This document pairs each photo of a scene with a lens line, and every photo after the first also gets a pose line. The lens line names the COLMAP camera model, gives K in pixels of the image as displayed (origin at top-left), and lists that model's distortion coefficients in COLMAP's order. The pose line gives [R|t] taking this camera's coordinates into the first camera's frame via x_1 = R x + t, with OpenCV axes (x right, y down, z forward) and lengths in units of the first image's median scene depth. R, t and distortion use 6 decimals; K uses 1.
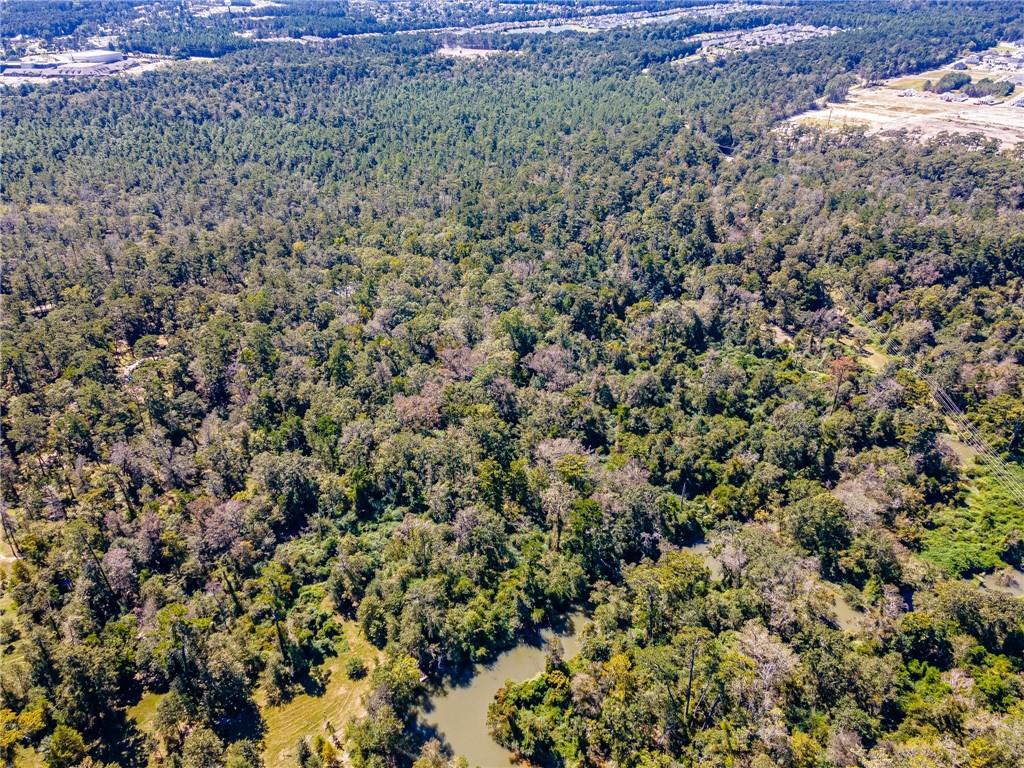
lens RADIAL K [[756.1, 0, 512.0], [0, 756.1, 384.1], [0, 0, 1]] dist [0.035790, 0.025118]
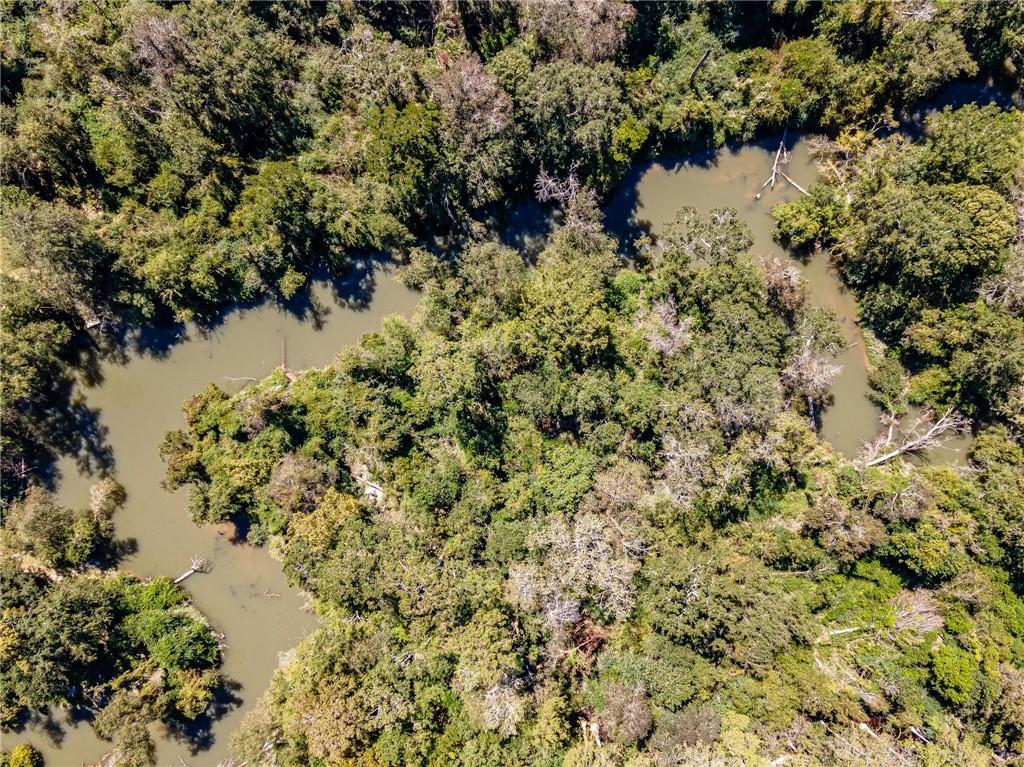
lens RADIAL K [[756.1, 0, 512.5], [0, 756.1, 383.6], [0, 0, 1]] dist [0.035790, 0.025118]
pose [[0.957586, 0.287939, -0.010968, 0.223484], [-0.135994, 0.485172, 0.863779, -0.162043], [0.254037, -0.825651, 0.503752, 0.739101]]
